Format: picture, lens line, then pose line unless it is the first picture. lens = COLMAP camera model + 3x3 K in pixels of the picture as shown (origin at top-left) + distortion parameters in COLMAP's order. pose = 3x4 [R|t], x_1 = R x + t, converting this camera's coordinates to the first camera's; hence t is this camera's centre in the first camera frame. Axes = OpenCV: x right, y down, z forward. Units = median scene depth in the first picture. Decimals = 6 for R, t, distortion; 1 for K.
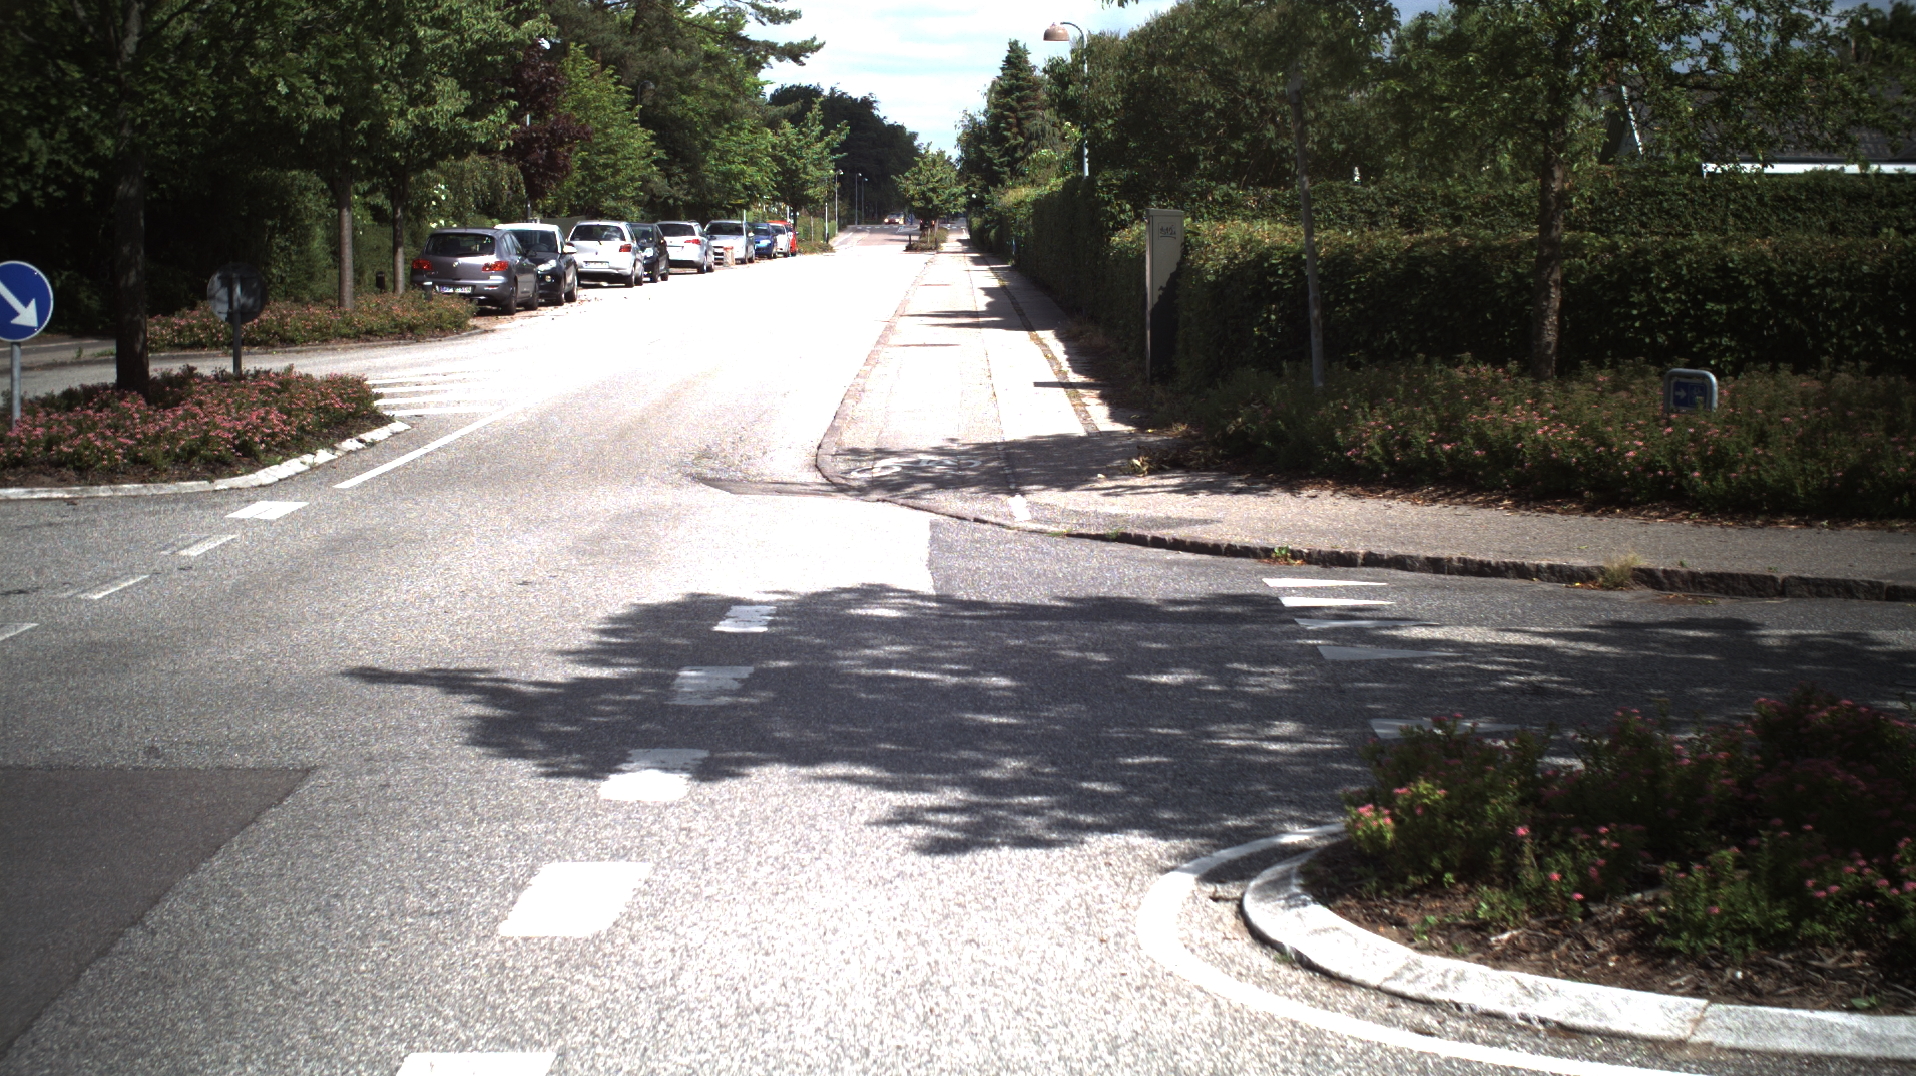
lens RADIAL K [[3419.0, 0, 958.0], [0, 3419.0, 538.0], [0, 0, 1]] dist [-0.285222, 0.373573]
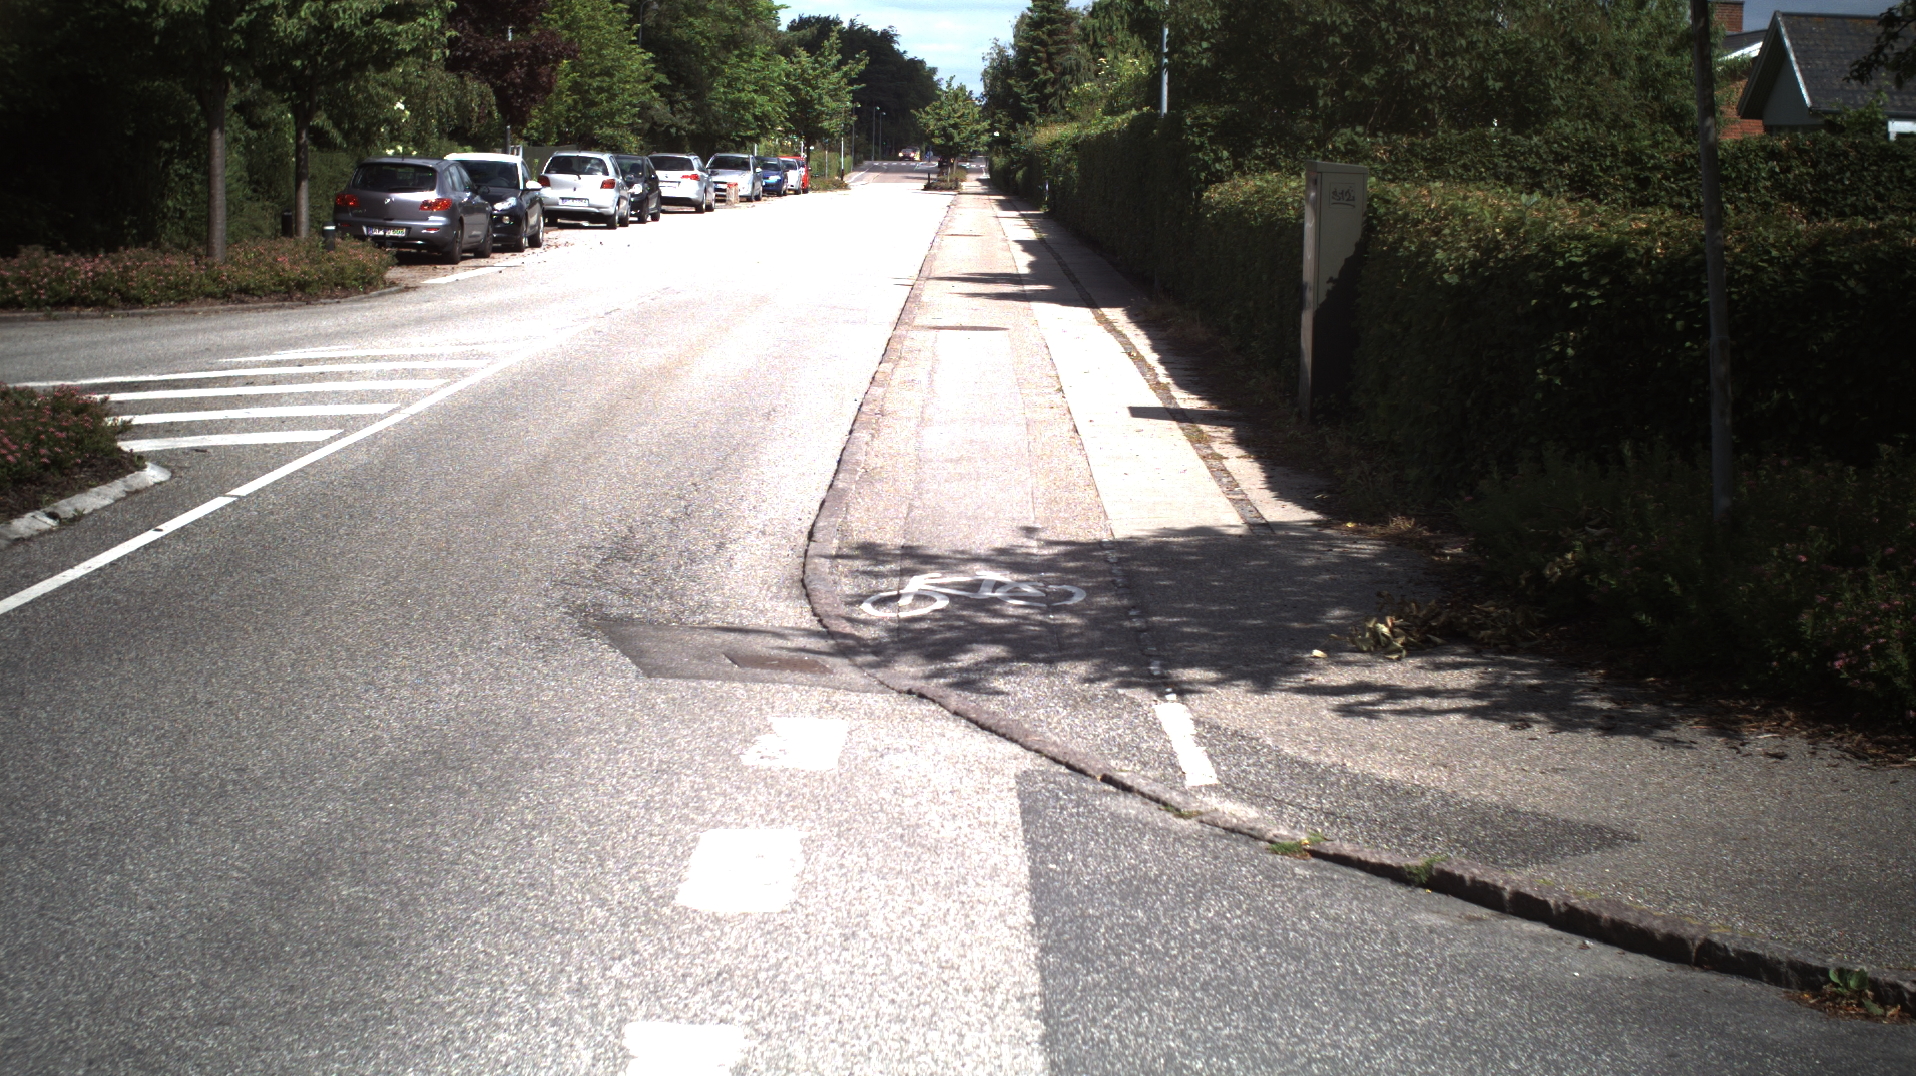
lens RADIAL K [[3419.0, 0, 958.0], [0, 3419.0, 538.0], [0, 0, 1]] dist [-0.285222, 0.373573]
pose [[0.999625, 0.027314, -0.001743, -0.005954], [-0.027278, 0.999461, 0.018256, -0.017467], [0.002241, -0.018202, 0.999832, 0.175543]]
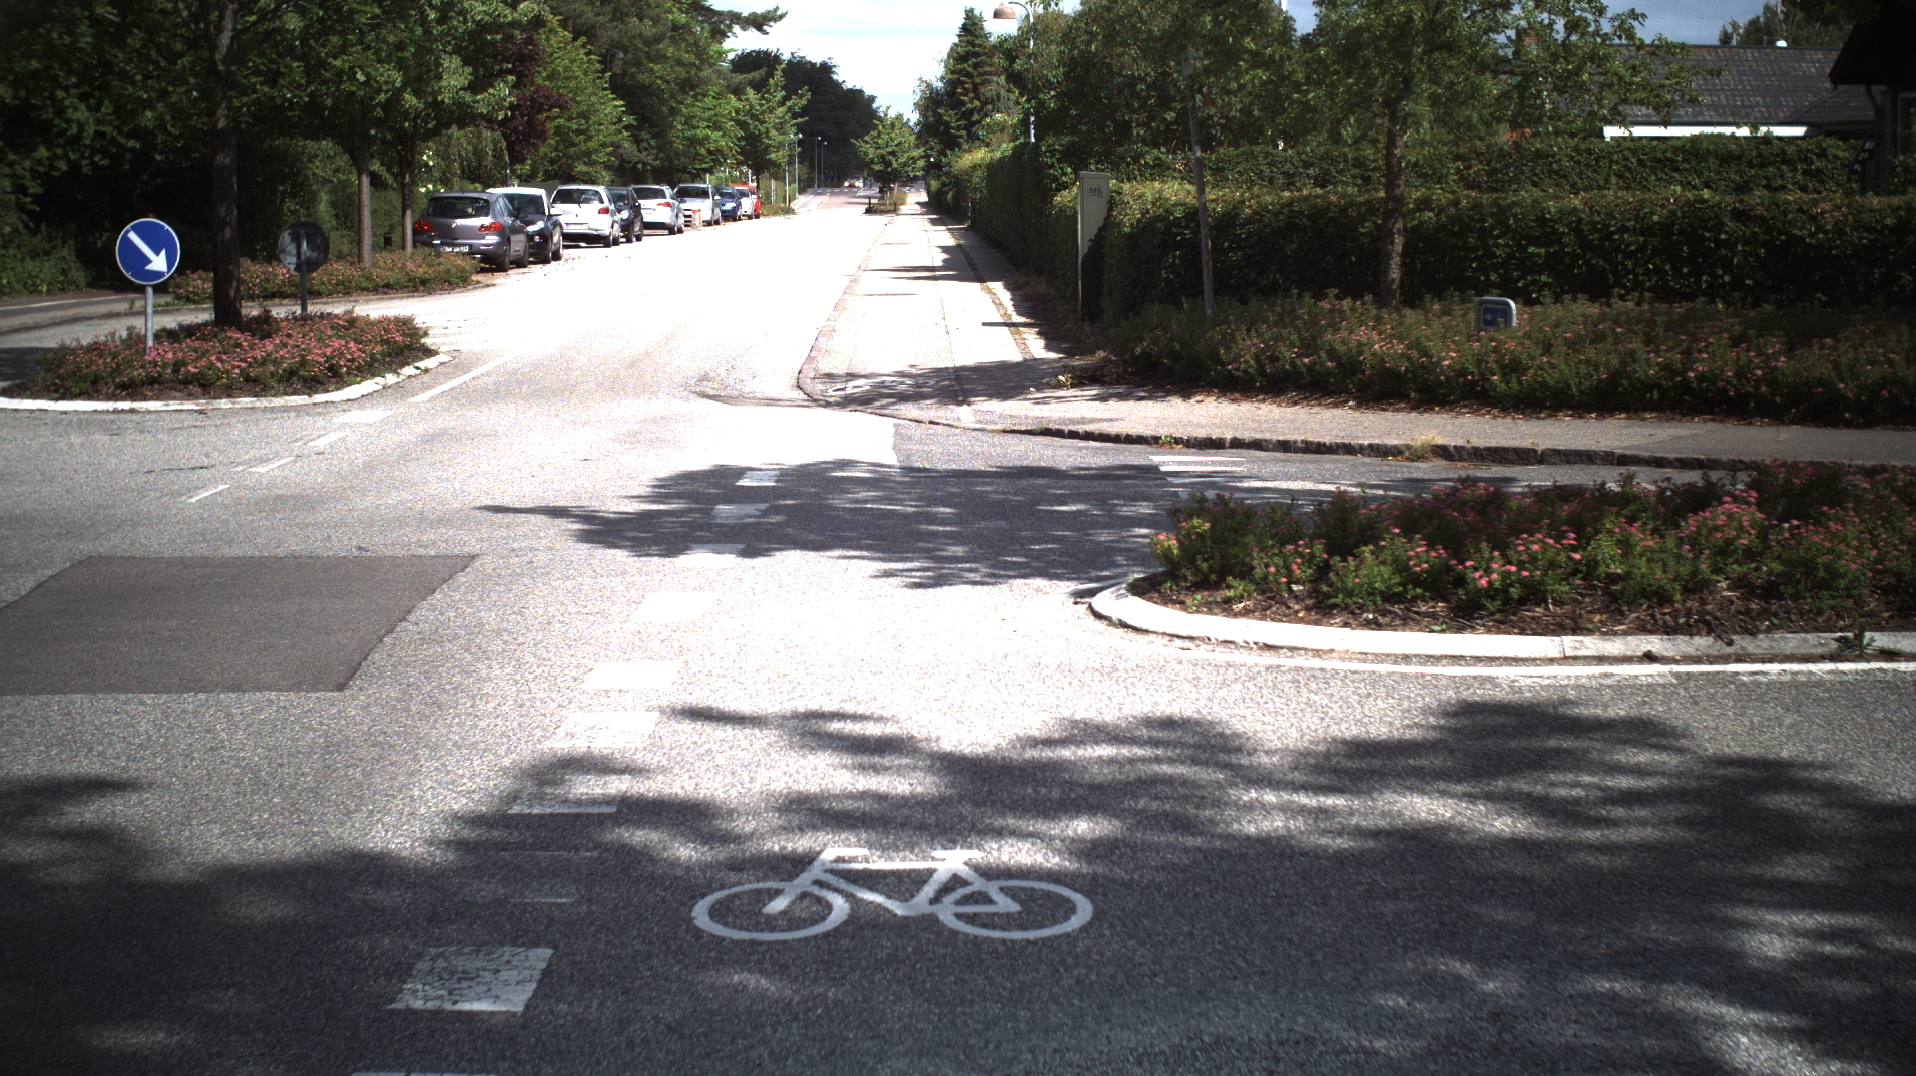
lens RADIAL K [[3419.0, 0, 958.0], [0, 3419.0, 538.0], [0, 0, 1]] dist [-0.285222, 0.373573]
pose [[0.999921, -0.004768, 0.011628, 0.000209], [0.004642, 0.999930, 0.010854, 0.008344], [-0.011679, -0.010799, 0.999873, -0.087565]]
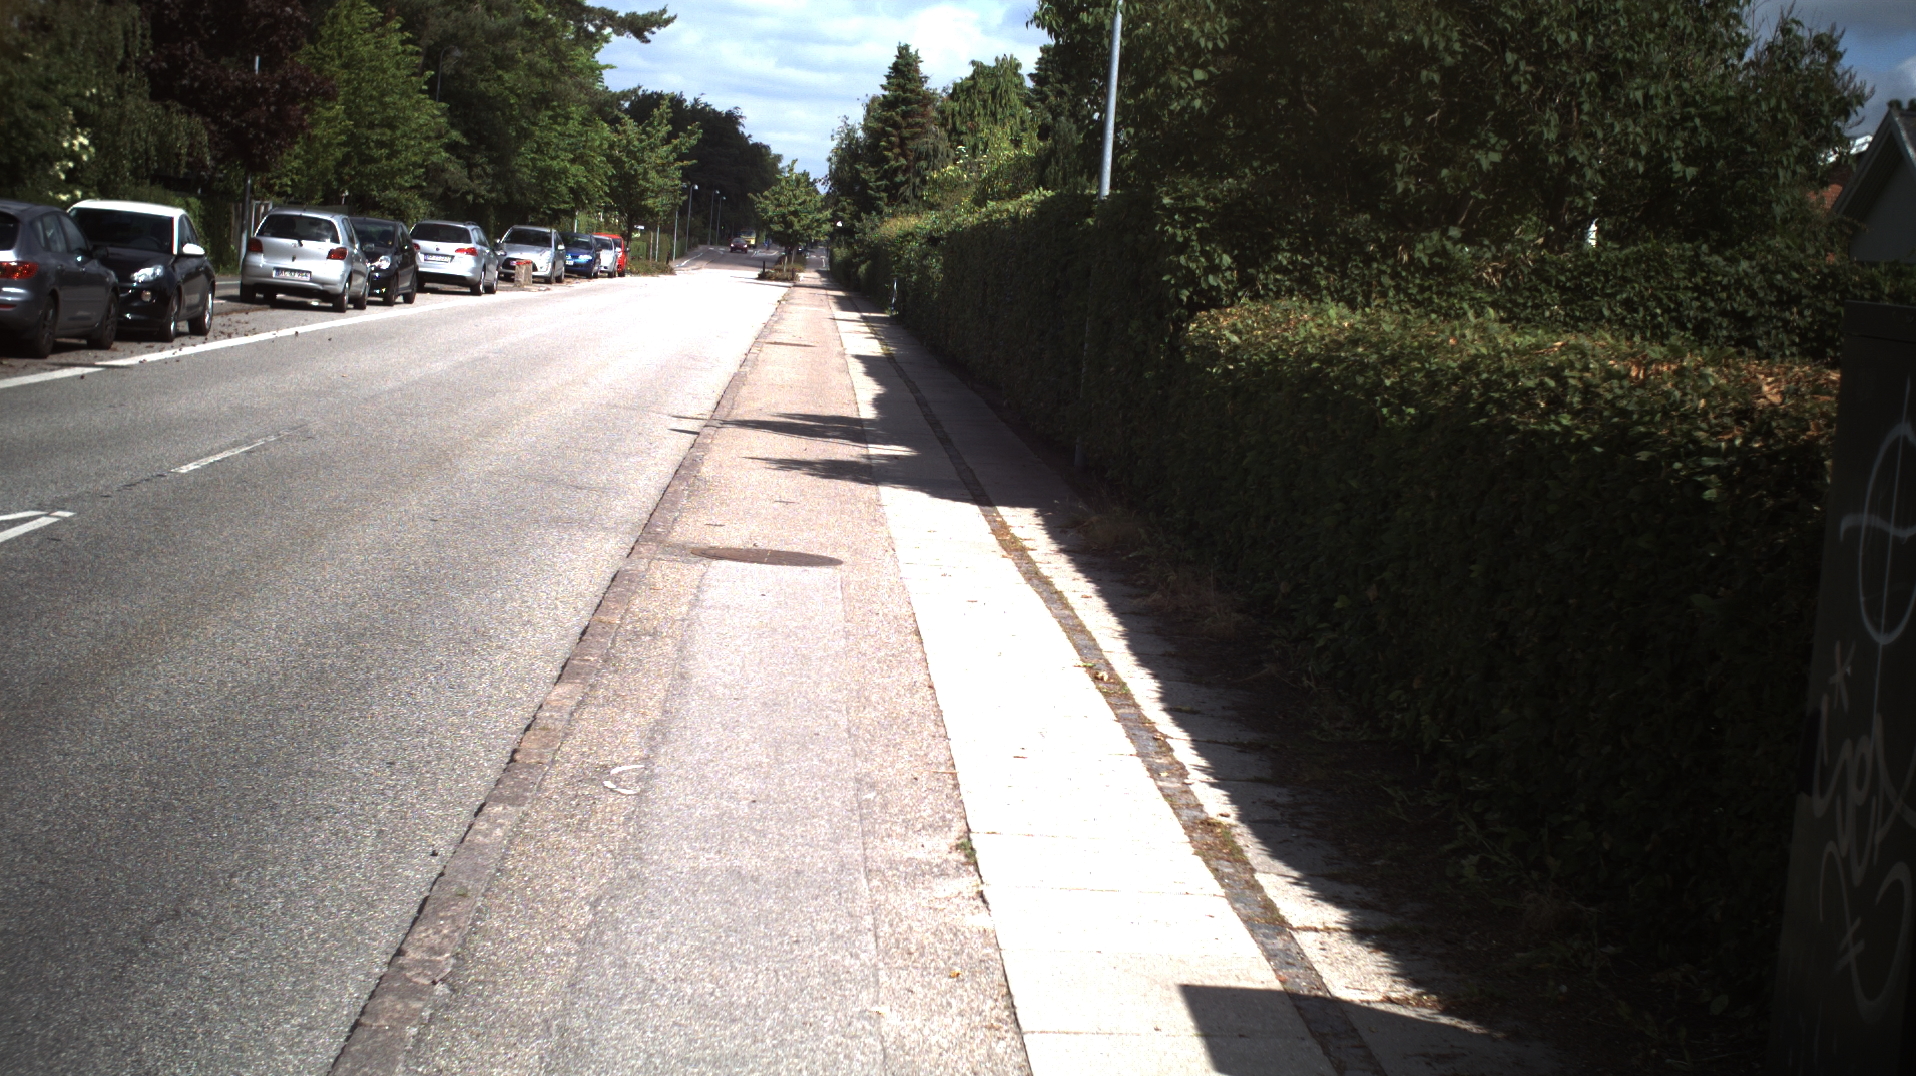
lens RADIAL K [[3419.0, 0, 958.0], [0, 3419.0, 538.0], [0, 0, 1]] dist [-0.285222, 0.373573]
pose [[0.995607, 0.080184, 0.048339, -0.004063], [-0.079698, 0.996748, -0.011910, -0.041470], [-0.049137, 0.008005, 0.998760, 0.437555]]
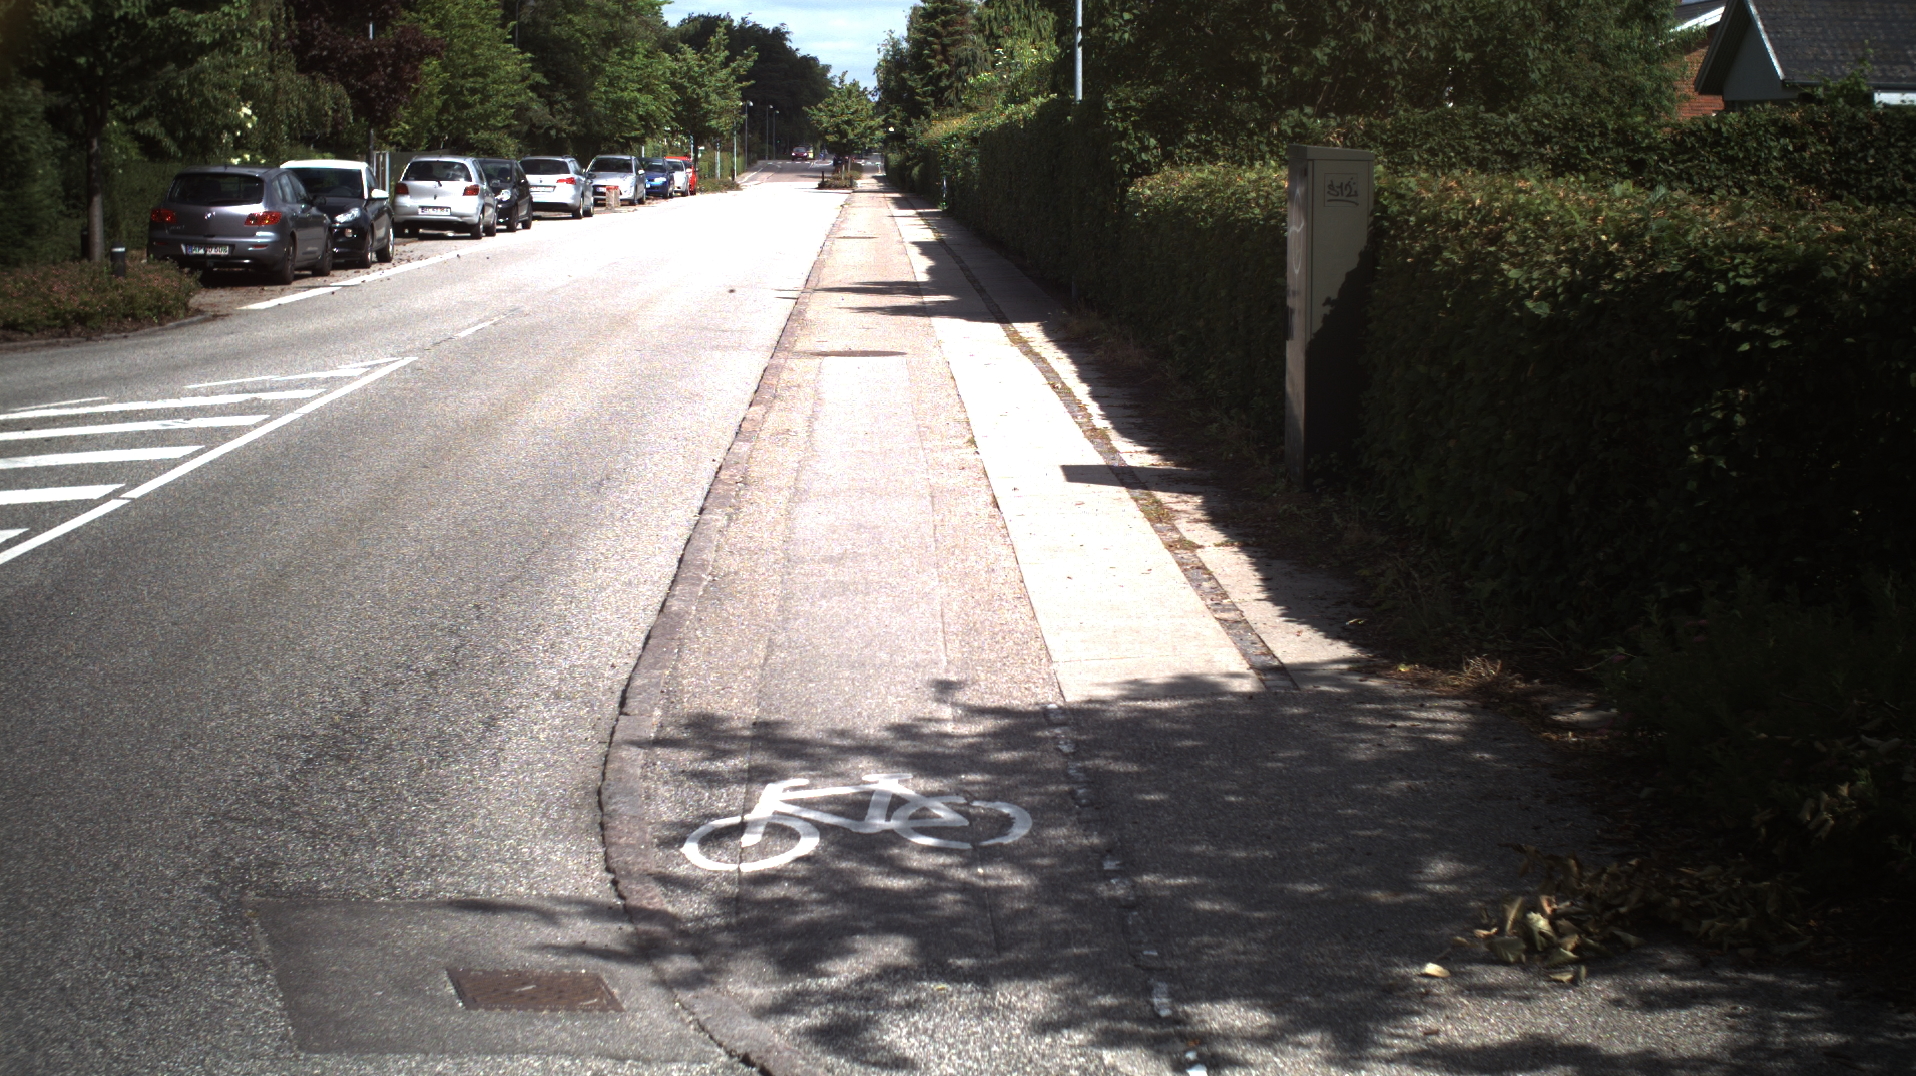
lens RADIAL K [[3419.0, 0, 958.0], [0, 3419.0, 538.0], [0, 0, 1]] dist [-0.285222, 0.373573]
pose [[0.999640, 0.005033, 0.026349, -0.004724], [-0.005530, 0.999808, 0.018819, -0.025213], [-0.026249, -0.018958, 0.999476, 0.263073]]
